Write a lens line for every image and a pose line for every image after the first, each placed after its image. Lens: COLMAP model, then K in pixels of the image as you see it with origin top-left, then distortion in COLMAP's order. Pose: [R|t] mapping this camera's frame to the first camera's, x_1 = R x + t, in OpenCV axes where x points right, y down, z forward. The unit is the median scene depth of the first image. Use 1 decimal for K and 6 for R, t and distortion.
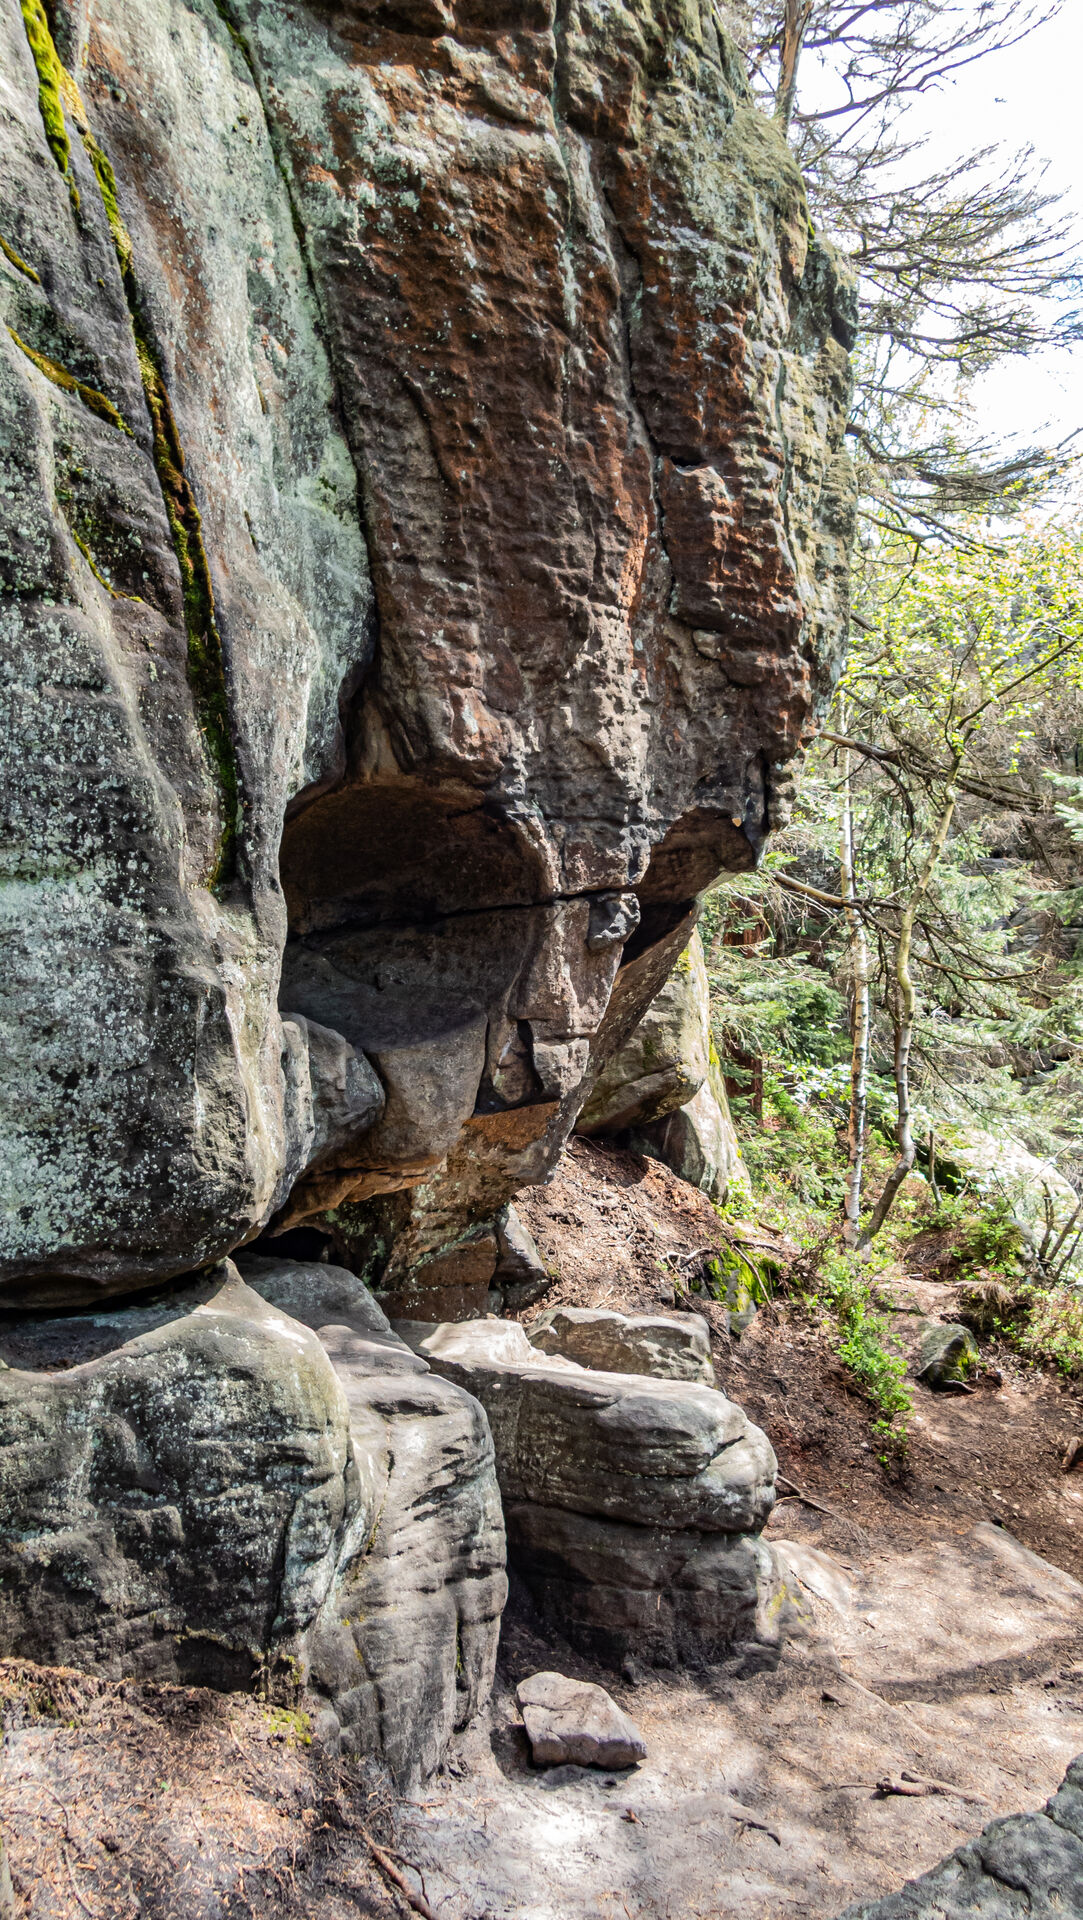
lens RADIAL K [[1418.9, 0, 532.6], [0, 1418.9, 959.0], [0, 0, 1]] dist [0.014125, -0.005690]
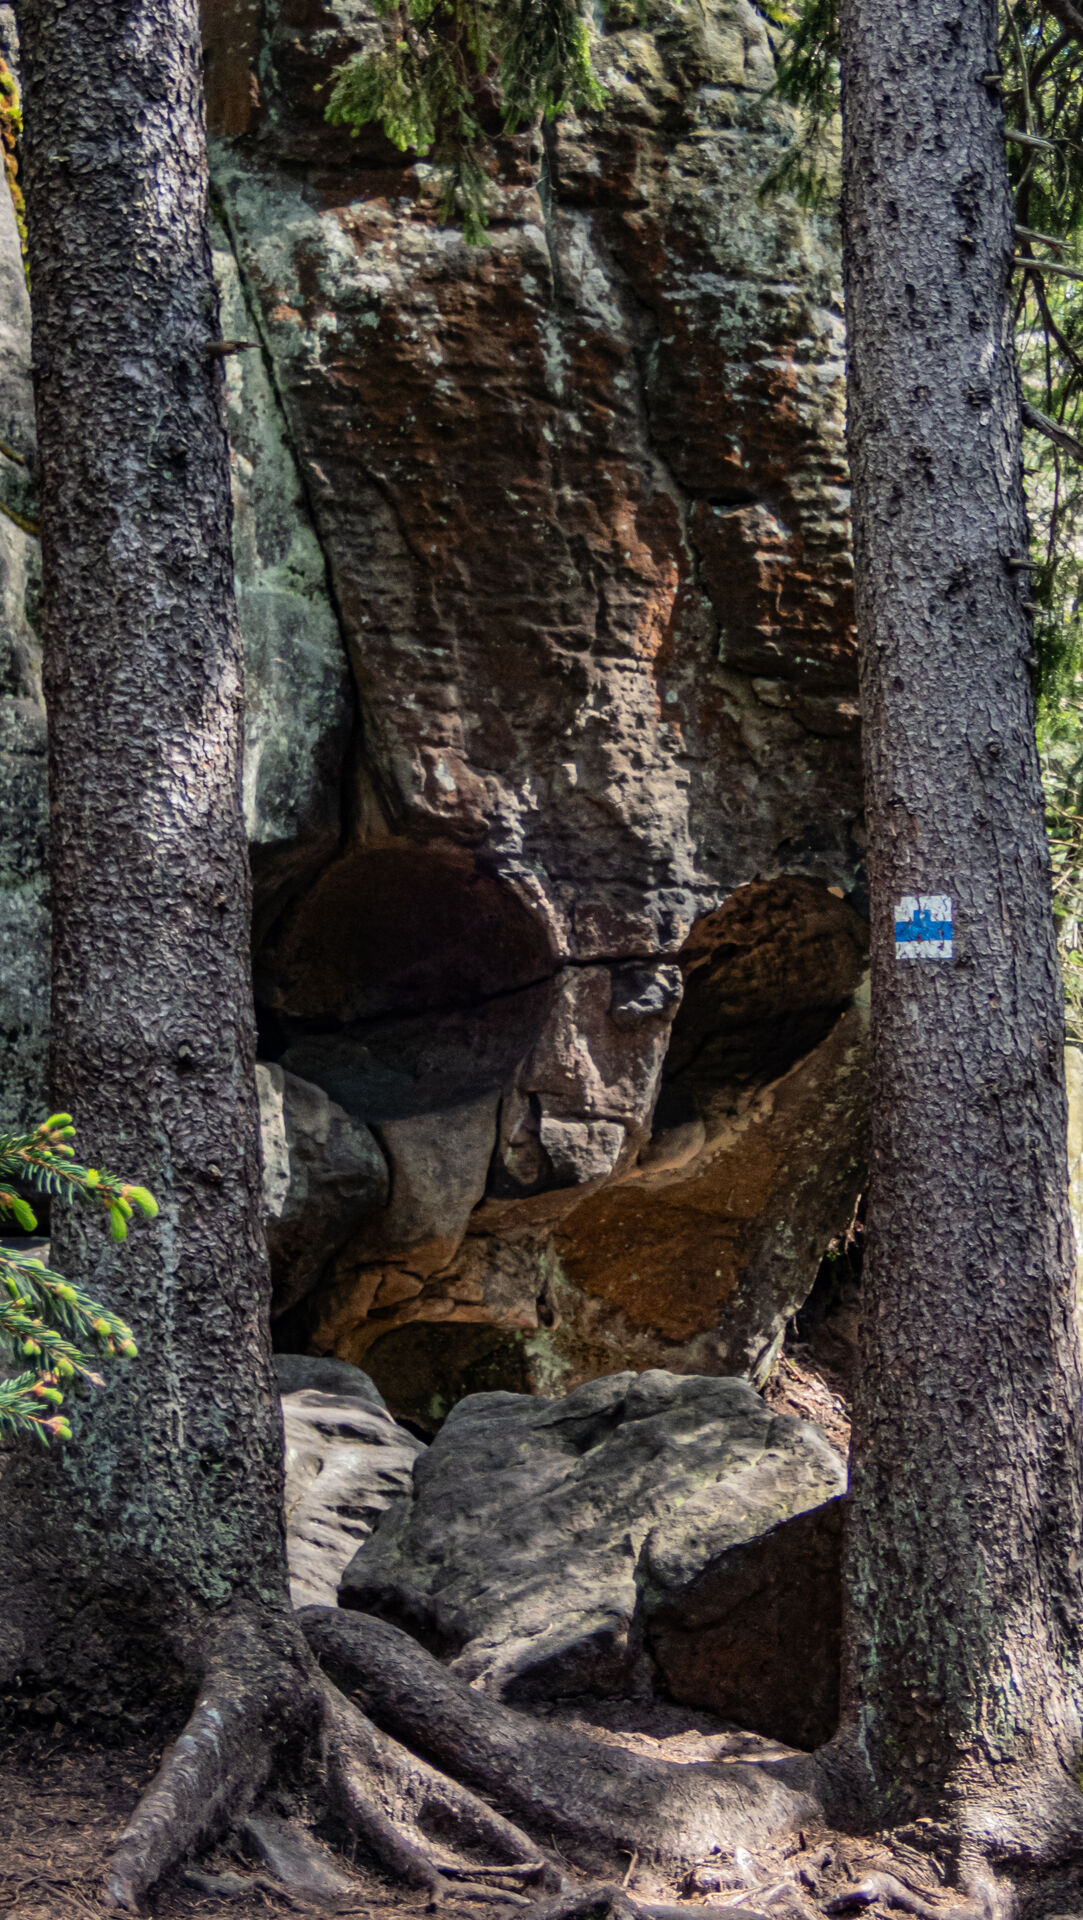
lens RADIAL K [[4275.0, 0, 526.8], [0, 4275.0, 948.1], [0, 0, 1]] dist [0.066822, 0.000000]
pose [[0.944407, -0.022842, -0.327984, 0.963877], [-0.027992, 0.988375, -0.149434, 0.388676], [0.327585, 0.150307, 0.932789, -1.735579]]
